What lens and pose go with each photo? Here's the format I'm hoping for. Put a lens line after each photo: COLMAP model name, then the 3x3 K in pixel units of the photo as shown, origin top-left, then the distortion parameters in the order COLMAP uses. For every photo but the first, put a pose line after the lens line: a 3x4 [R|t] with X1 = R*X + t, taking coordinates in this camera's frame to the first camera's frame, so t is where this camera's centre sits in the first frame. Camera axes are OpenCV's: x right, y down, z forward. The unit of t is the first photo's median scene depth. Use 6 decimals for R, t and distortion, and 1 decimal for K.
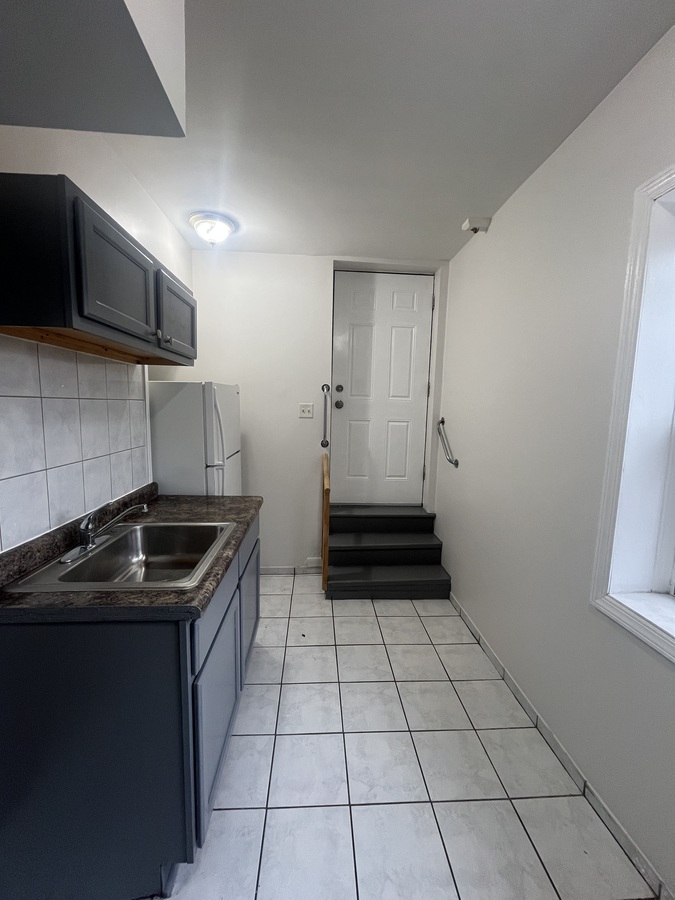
lens RADIAL K [[366.7, 0, 338.5], [0, 366.7, 451.6], [0, 0, 1]] dist [-0.002086, -0.000415]
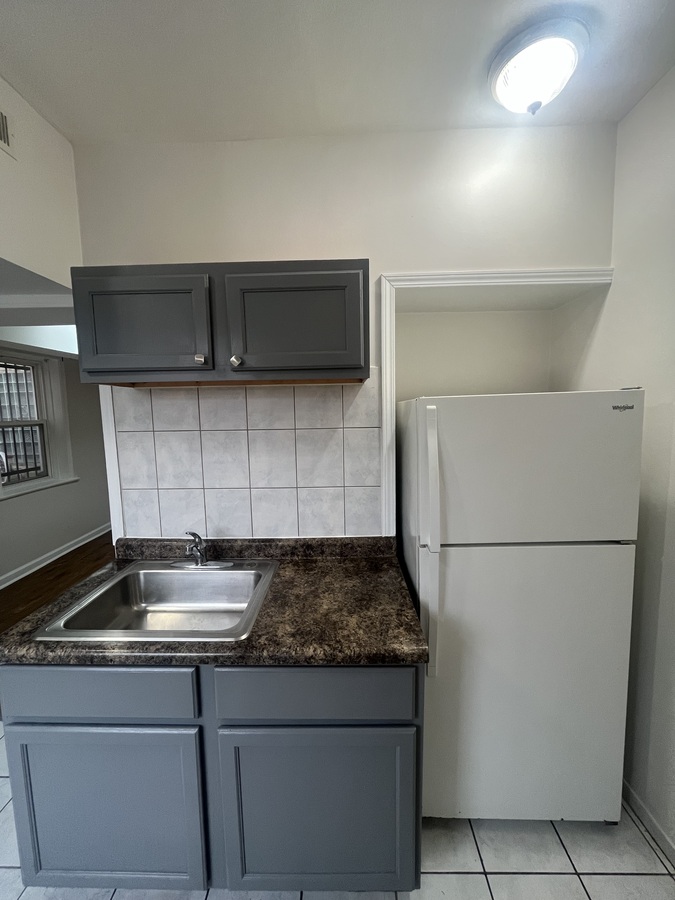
lens RADIAL K [[366.7, 0, 338.9], [0, 366.7, 450.0], [0, 0, 1]] dist [-0.002086, -0.000415]
pose [[-0.081485, 0.082003, -0.993295, 0.303312], [-0.110510, 0.989721, 0.090774, -0.196367], [0.990529, 0.117166, -0.071585, 1.238919]]
